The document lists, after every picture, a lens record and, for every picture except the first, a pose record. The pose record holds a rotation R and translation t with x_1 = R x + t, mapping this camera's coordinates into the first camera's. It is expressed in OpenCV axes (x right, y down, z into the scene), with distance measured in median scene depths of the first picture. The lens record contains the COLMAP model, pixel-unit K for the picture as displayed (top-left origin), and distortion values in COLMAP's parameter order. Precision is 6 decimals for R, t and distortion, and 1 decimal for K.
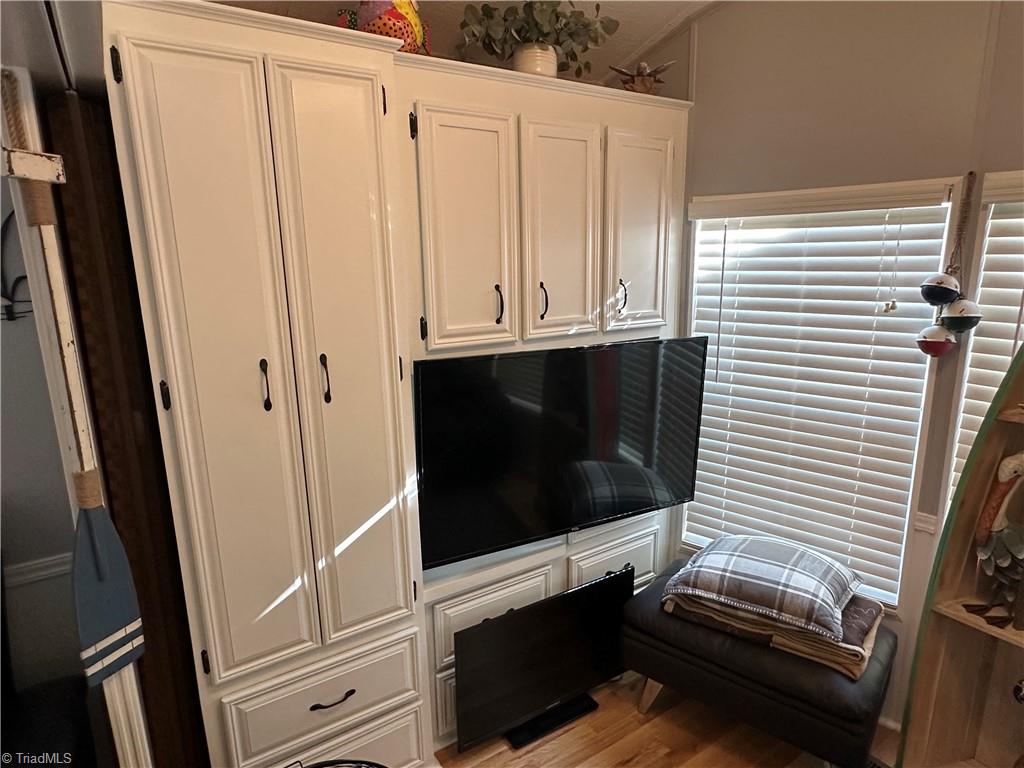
lens RADIAL K [[588.6, 0, 514.6], [0, 588.6, 386.9], [0, 0, 1]] dist [0.000774, -0.003584]
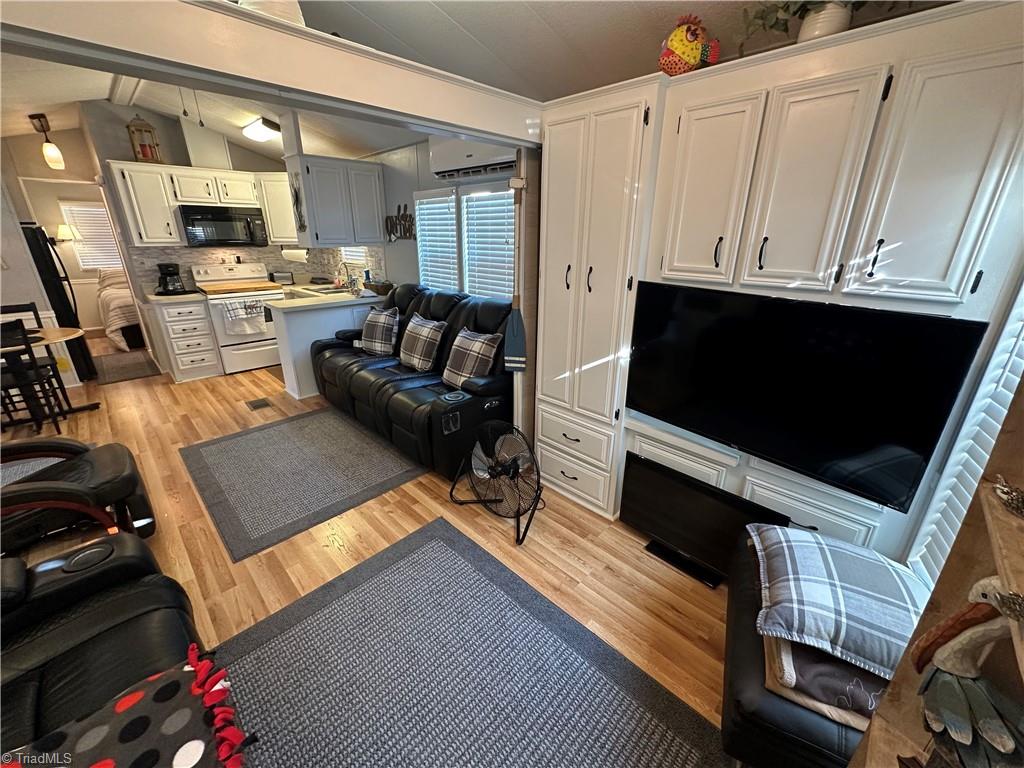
lens RADIAL K [[408.6, 0, 513.5], [0, 408.6, 382.9], [0, 0, 1]] dist [-0.006856, 0.000542]
pose [[0.205682, 0.352820, -0.912805, 0.802442], [-0.220078, 0.925532, 0.308150, -0.046864], [0.953552, 0.137507, 0.268013, 0.337807]]
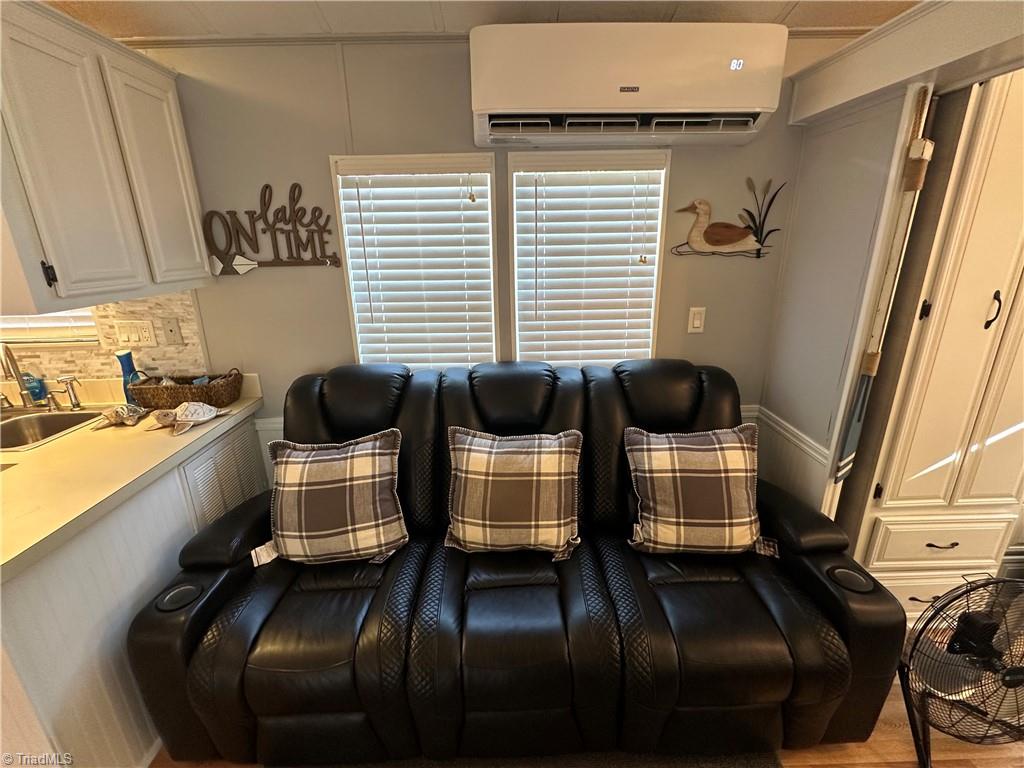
lens RADIAL K [[452.3, 0, 510.4], [0, 452.3, 389.1], [0, 0, 1]] dist [-0.002903, -0.000641]
pose [[0.847186, 0.164761, -0.505104, -0.612107], [-0.112734, 0.984798, 0.132149, 0.125622], [0.519199, -0.055012, 0.852881, -0.370072]]
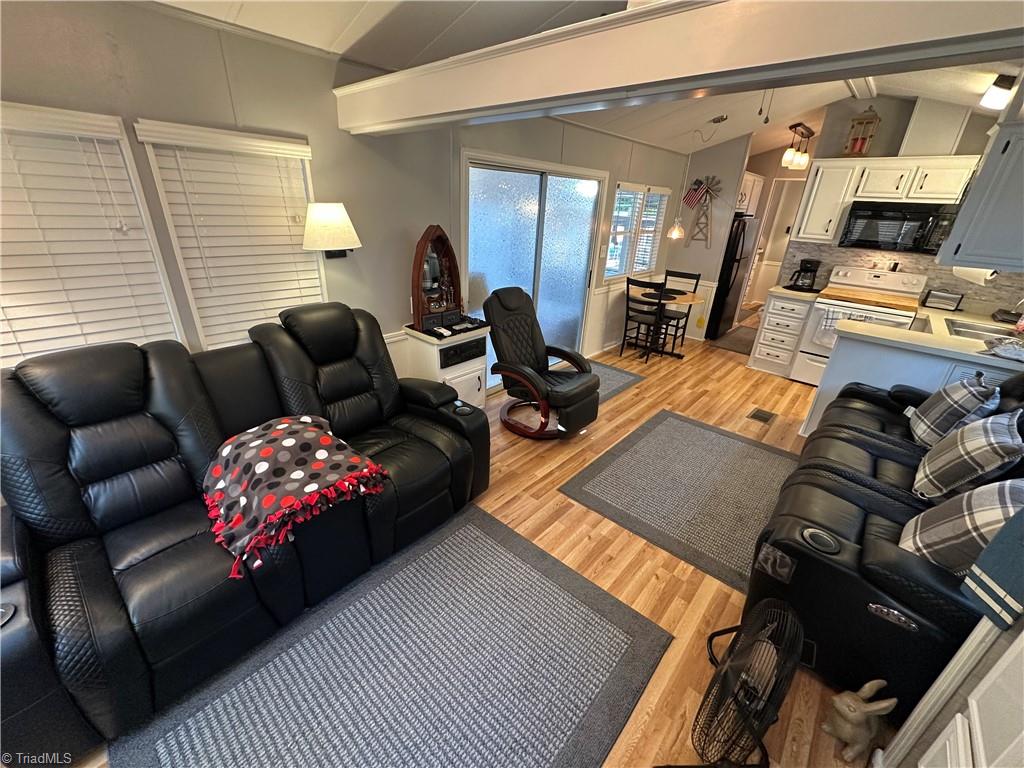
lens RADIAL K [[408.6, 0, 514.2], [0, 408.6, 382.9], [0, 0, 1]] dist [-0.006856, 0.000542]
pose [[-0.967543, 0.079095, -0.240008, 0.276607], [-0.080541, 0.803709, 0.589546, -0.203649], [0.239527, 0.589742, -0.771253, 0.804509]]
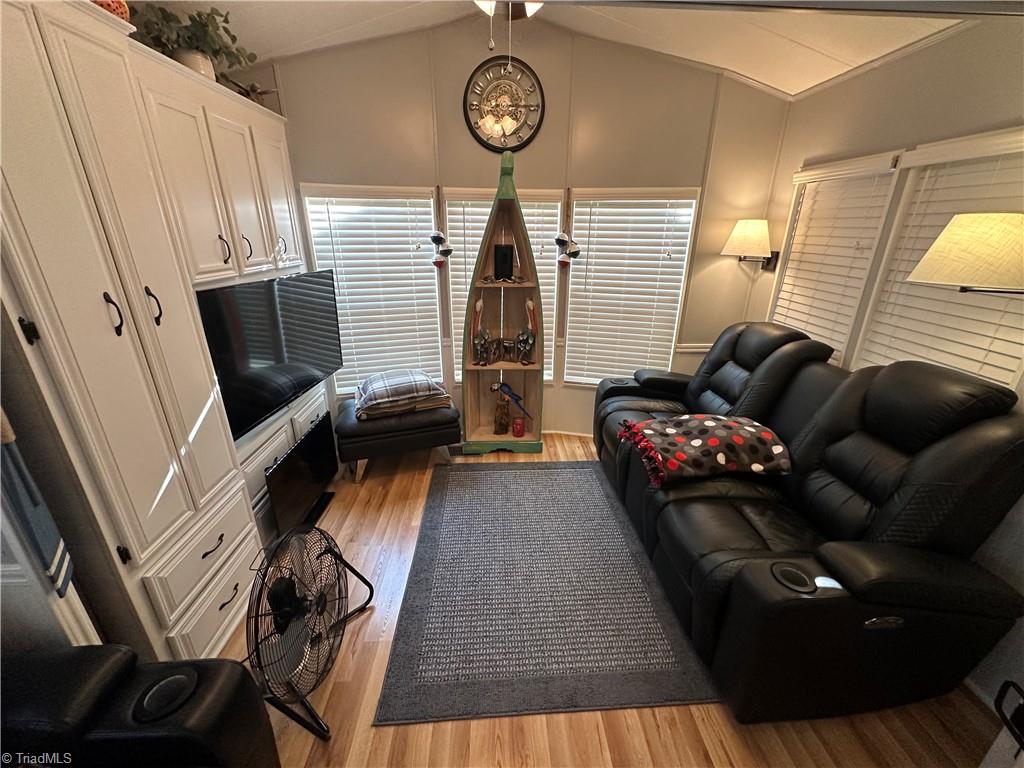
lens RADIAL K [[408.6, 0, 511.1], [0, 408.6, 384.7], [0, 0, 1]] dist [-0.006856, 0.000542]
pose [[0.513430, -0.285983, 0.809075, -0.538693], [0.171967, 0.957998, 0.229494, 0.063053], [-0.840724, 0.021305, 0.541045, -0.097596]]
